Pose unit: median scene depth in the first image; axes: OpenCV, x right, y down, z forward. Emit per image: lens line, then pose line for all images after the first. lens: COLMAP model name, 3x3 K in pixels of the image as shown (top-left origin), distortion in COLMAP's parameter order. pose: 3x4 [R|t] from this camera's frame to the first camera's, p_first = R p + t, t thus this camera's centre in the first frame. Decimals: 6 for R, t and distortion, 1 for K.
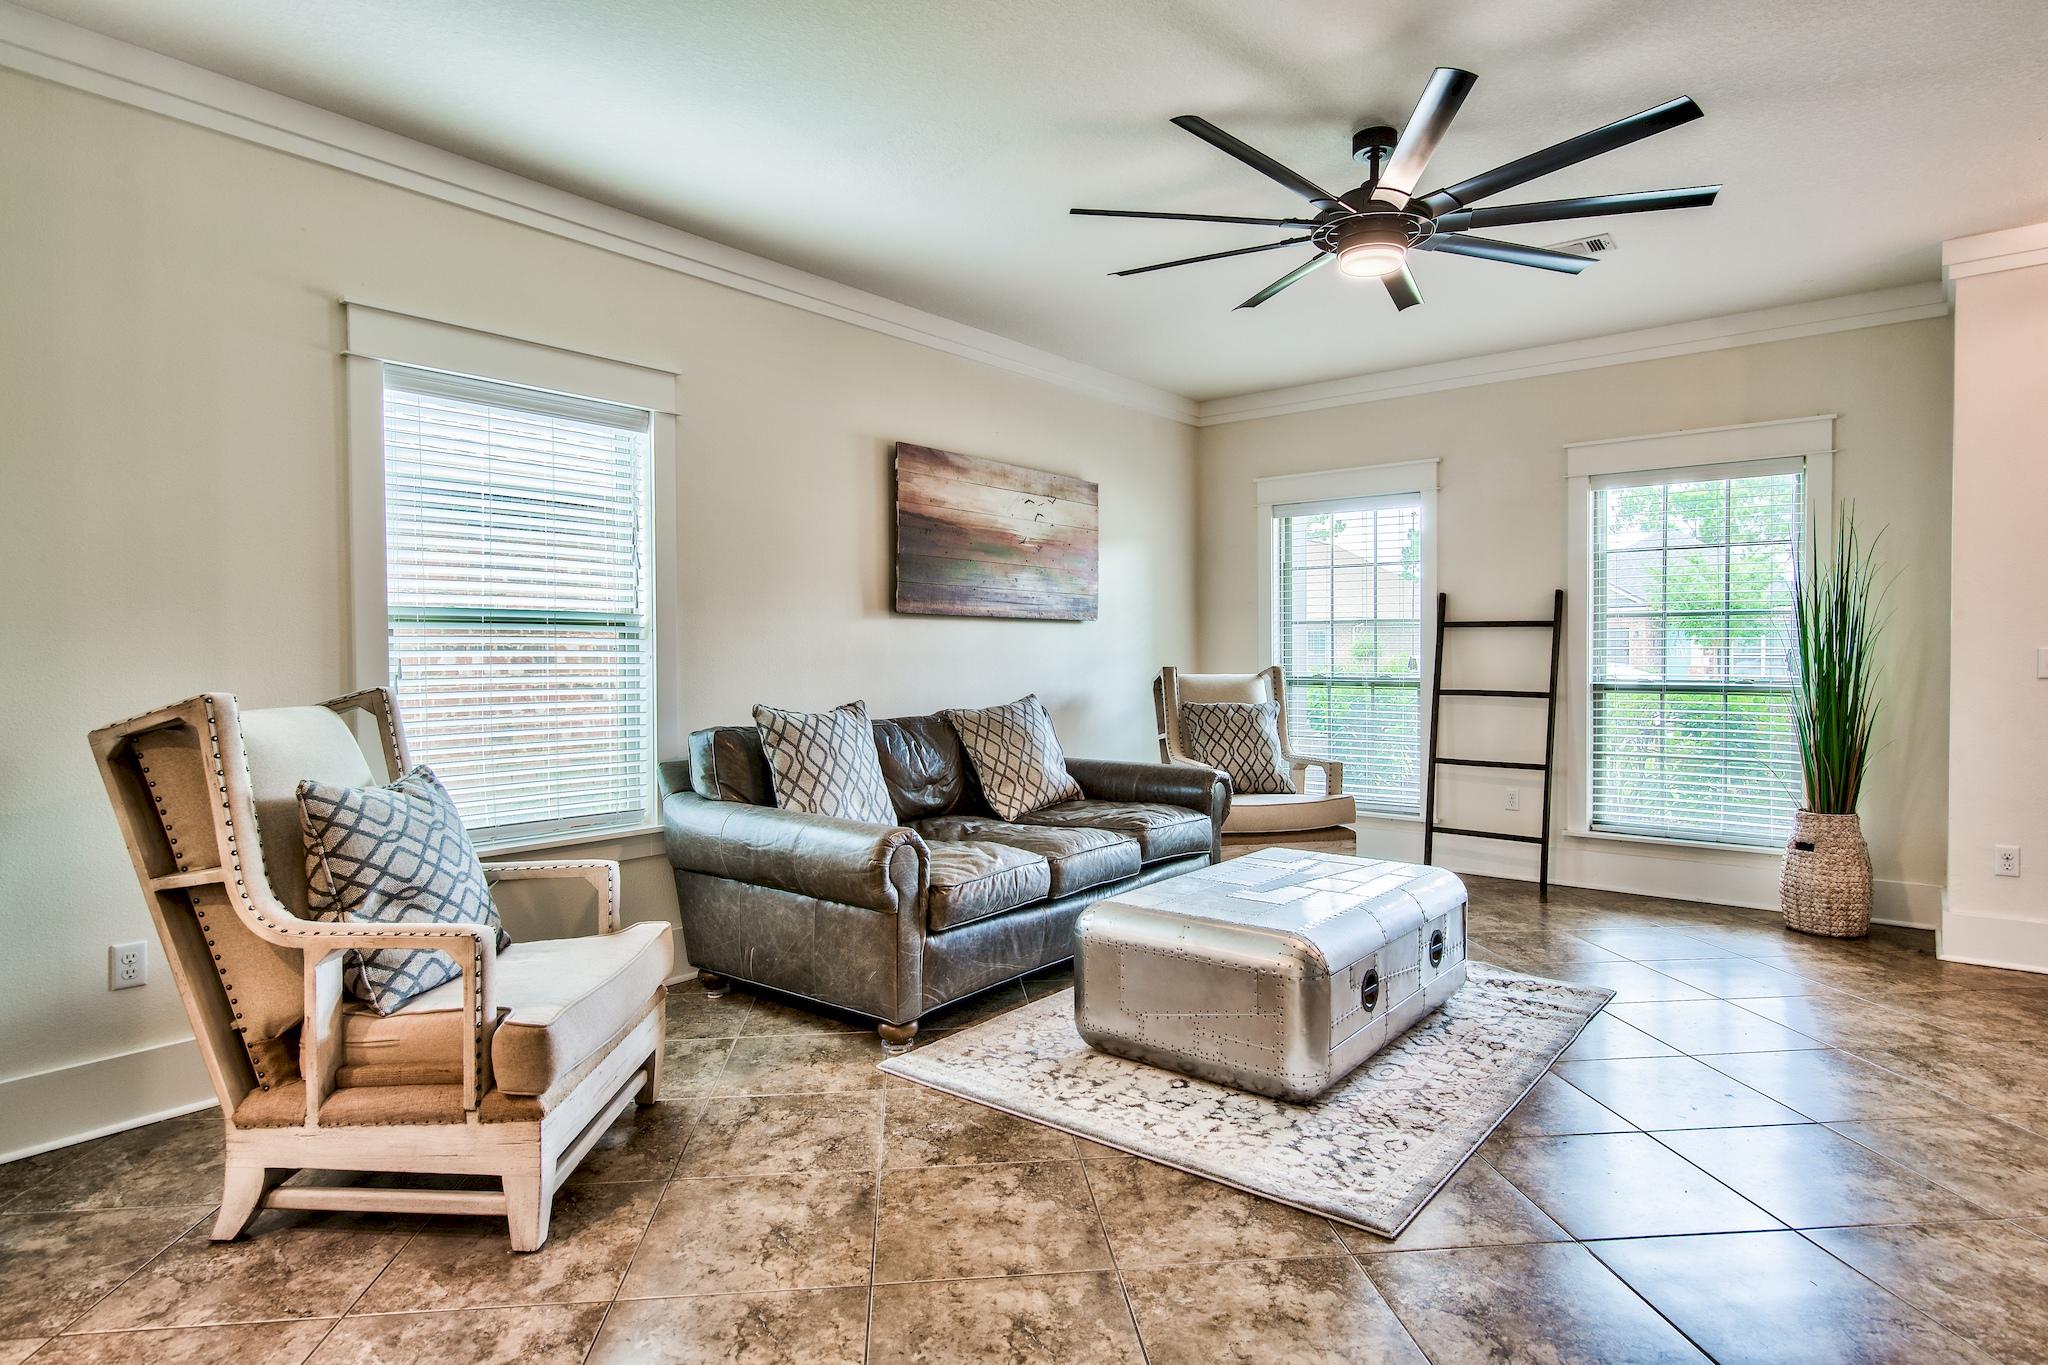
lens RADIAL K [[1101.6, 0, 1024.0], [0, 1101.6, 682.5], [0, 0, 1]] dist [-0.002595, 0.000801]
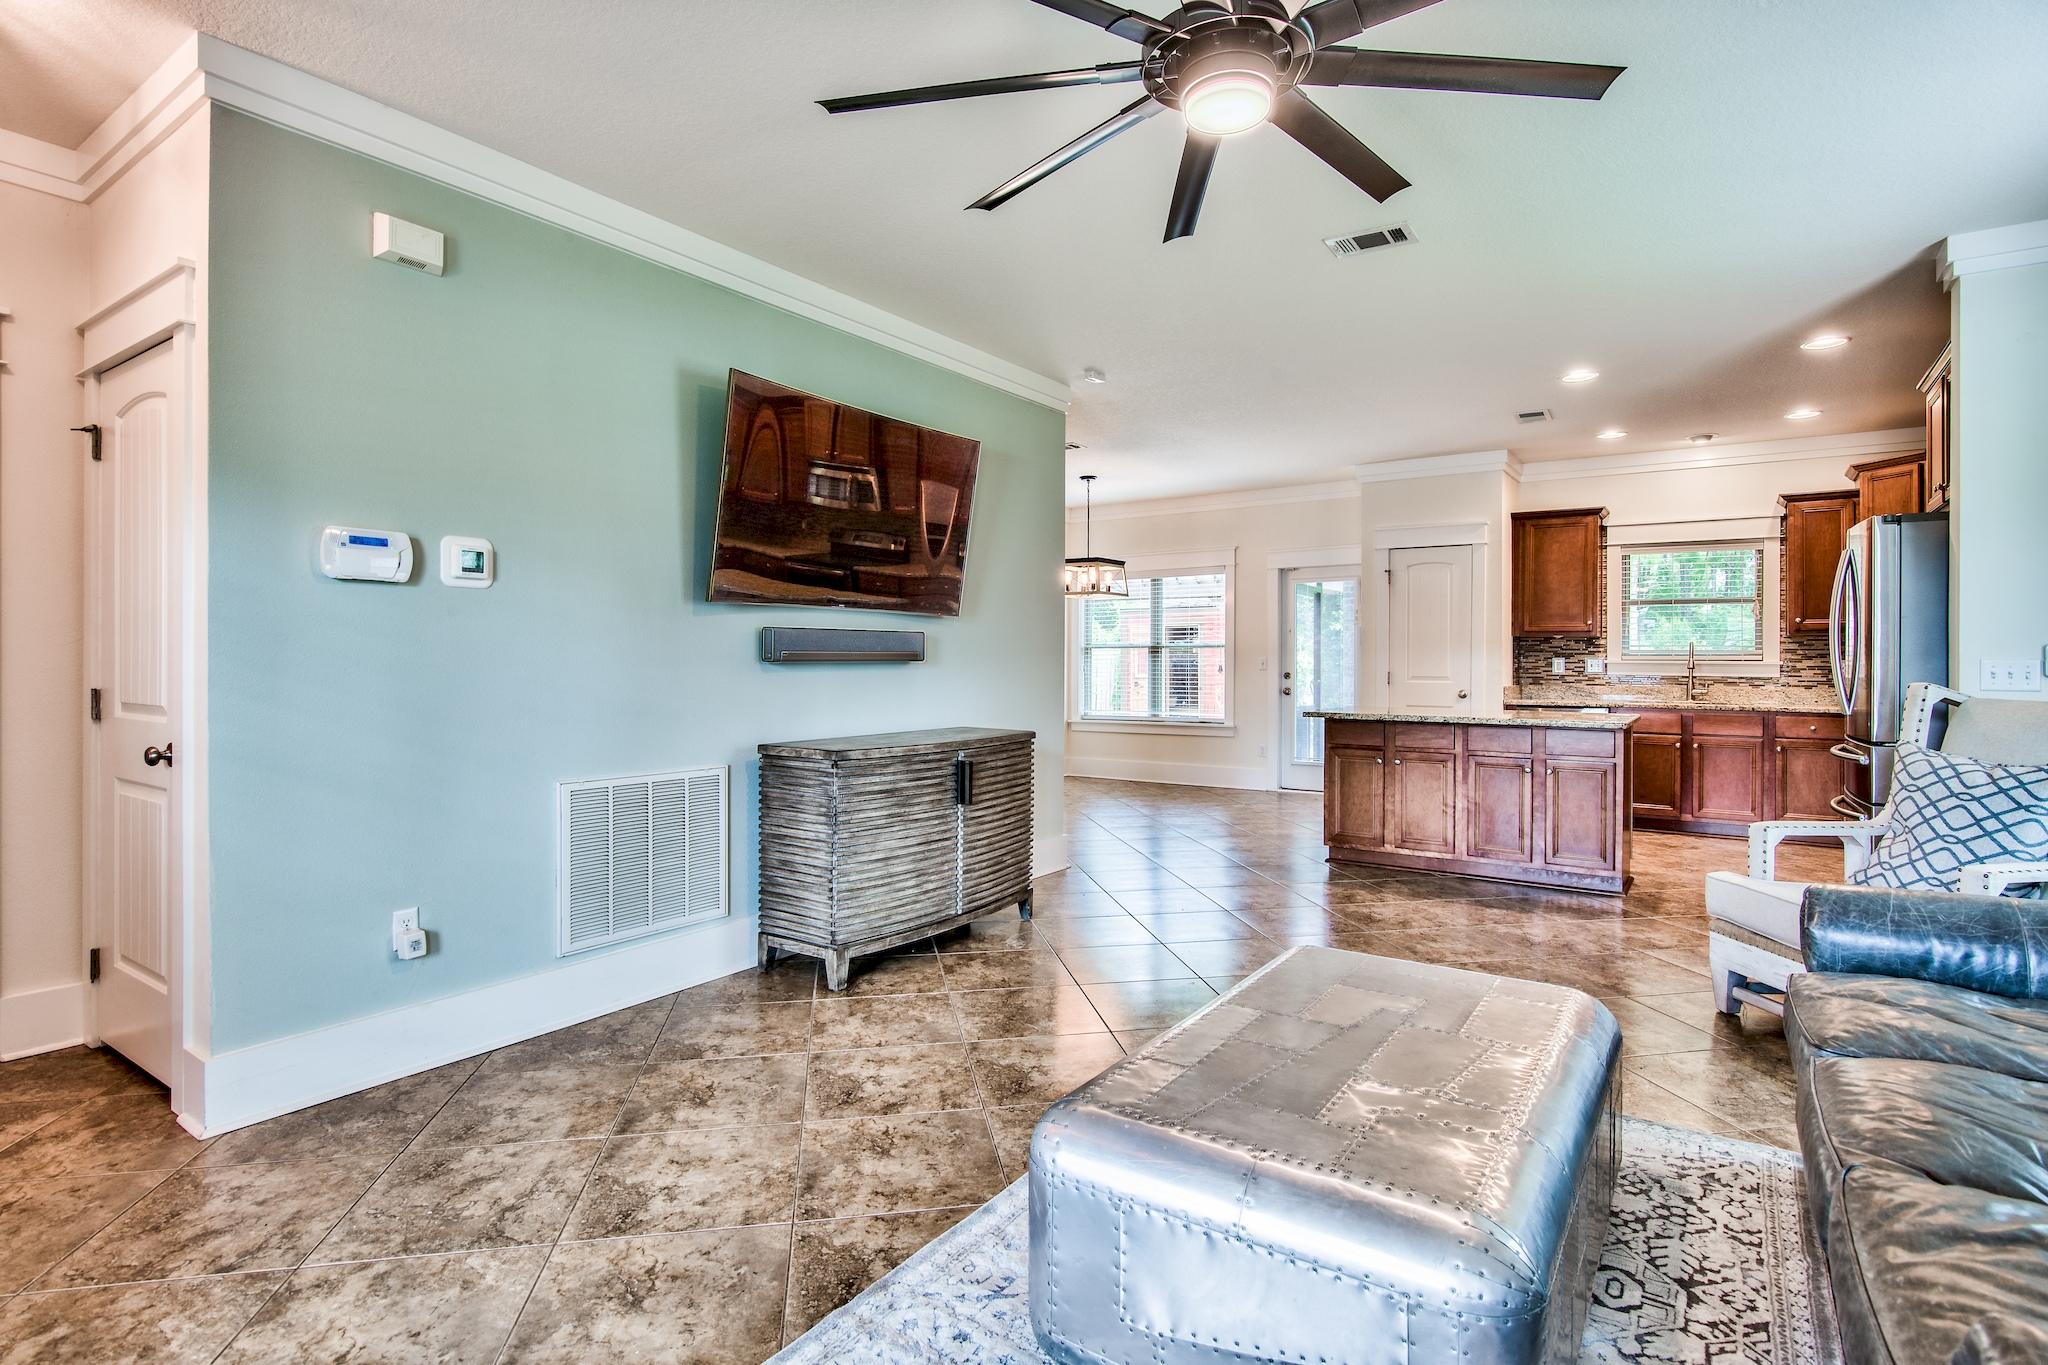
lens RADIAL K [[1020.4, 0, 1036.7], [0, 1020.4, 649.9], [0, 0, 1]] dist [-0.004452, -0.000751]
pose [[-0.995823, 0.001164, -0.091301, 0.335306], [-0.000524, 0.999829, 0.018468, -0.031098], [0.091307, 0.018439, -0.995652, 1.104142]]
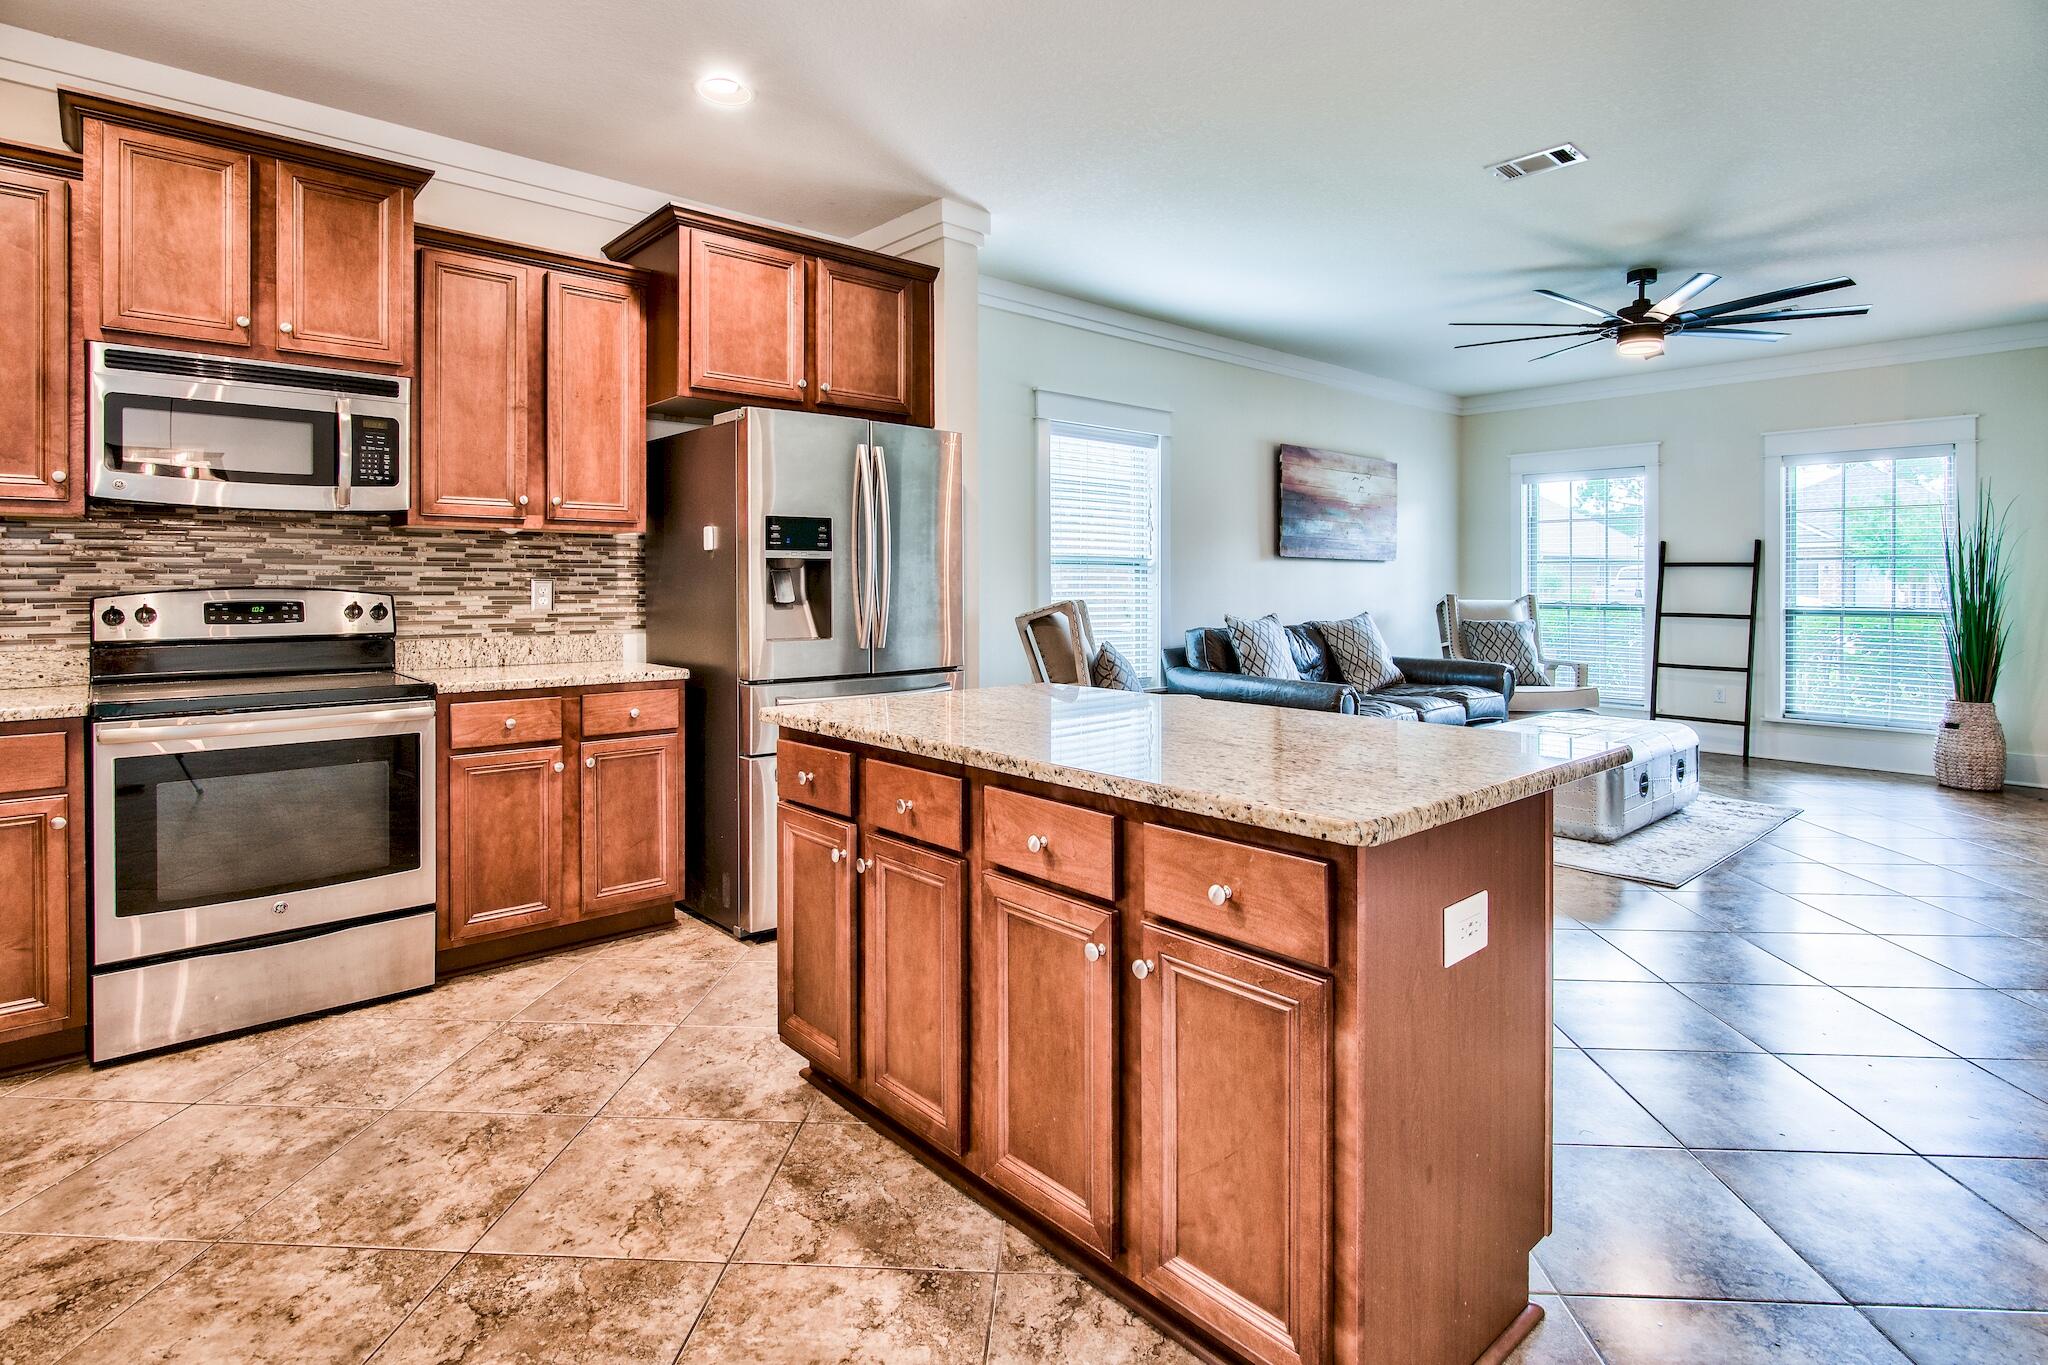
lens RADIAL K [[1032.7, 0, 1032.0], [0, 1032.7, 592.0], [0, 0, 1]] dist [-0.000399, -0.002035]
pose [[0.988757, 0.007915, -0.149320, -0.237172], [-0.010486, 0.999810, -0.016440, 0.011994], [0.149161, 0.017821, 0.988652, -0.444179]]
